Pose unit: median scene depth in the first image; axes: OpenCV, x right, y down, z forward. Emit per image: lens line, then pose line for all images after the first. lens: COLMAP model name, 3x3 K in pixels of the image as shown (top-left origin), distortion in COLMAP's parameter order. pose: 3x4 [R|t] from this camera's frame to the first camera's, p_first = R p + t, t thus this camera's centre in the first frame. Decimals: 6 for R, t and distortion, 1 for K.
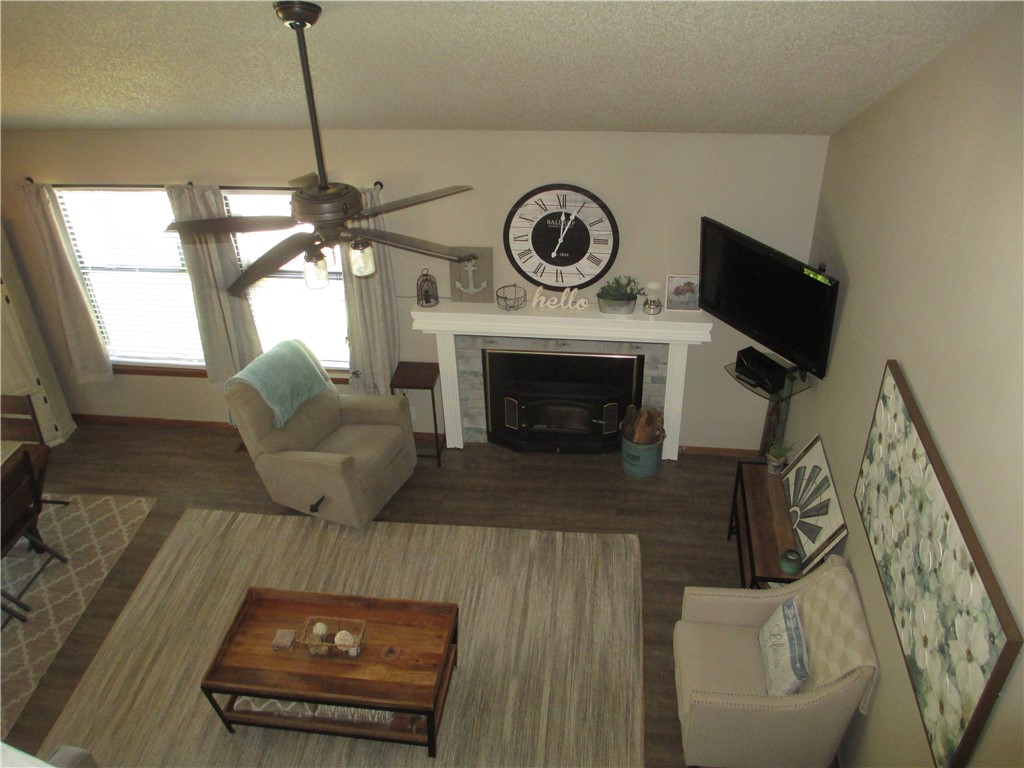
lens RADIAL K [[854.9, 0, 513.5], [0, 854.9, 384.8], [0, 0, 1]] dist [-0.063707, 0.017855]
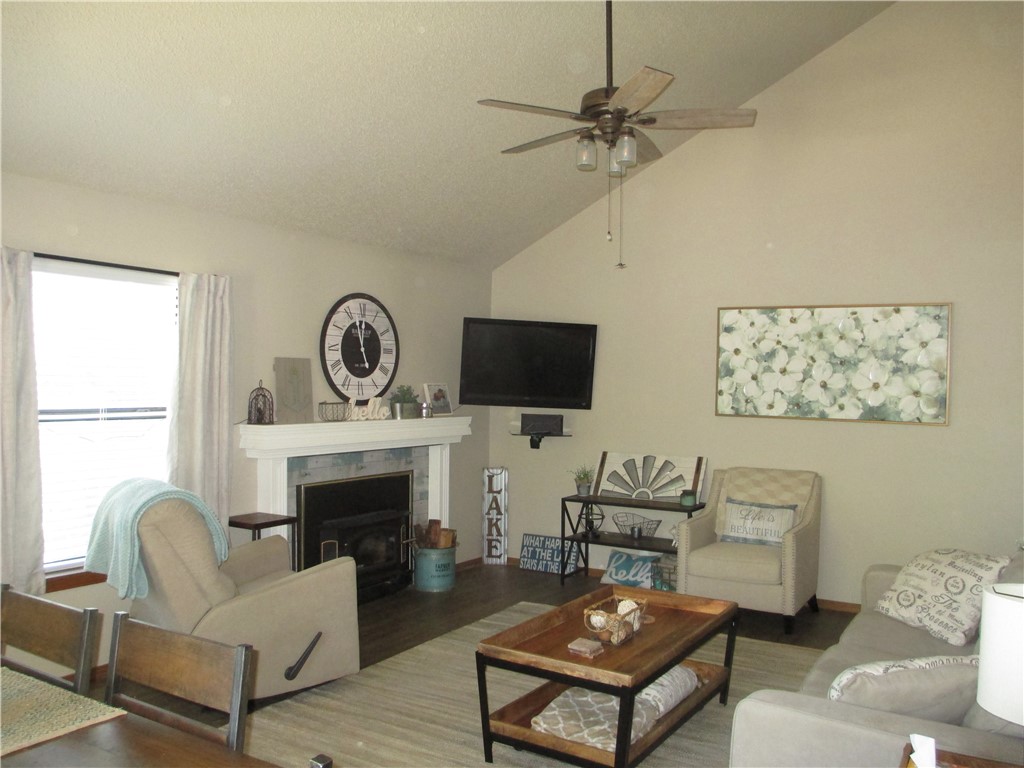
lens RADIAL K [[854.9, 0, 505.7], [0, 854.9, 384.1], [0, 0, 1]] dist [-0.063707, 0.017855]
pose [[0.439510, 0.025339, 0.897880, -0.783325], [0.467558, 0.847051, -0.252773, 0.204696], [-0.766956, 0.530907, 0.360440, 0.513787]]
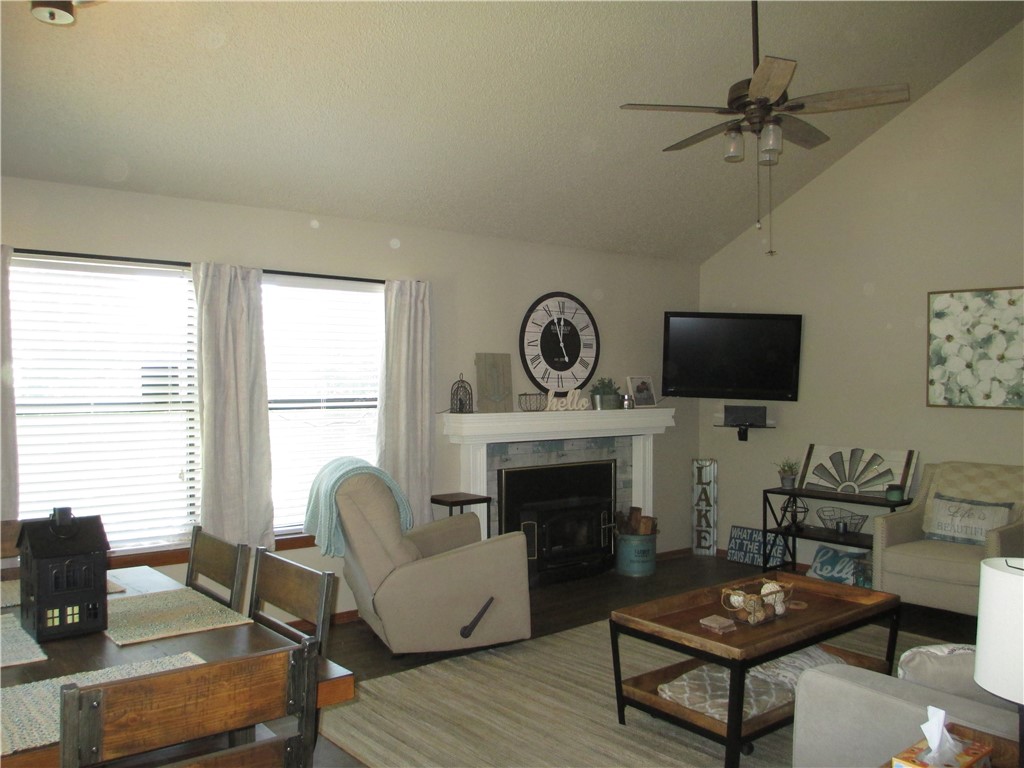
lens RADIAL K [[854.9, 0, 503.9], [0, 854.9, 387.1], [0, 0, 1]] dist [-0.063707, 0.017855]
pose [[0.704330, 0.017510, 0.709656, -0.768120], [0.369566, 0.844491, -0.387629, 0.272410], [-0.606085, 0.535284, 0.588329, 0.423537]]
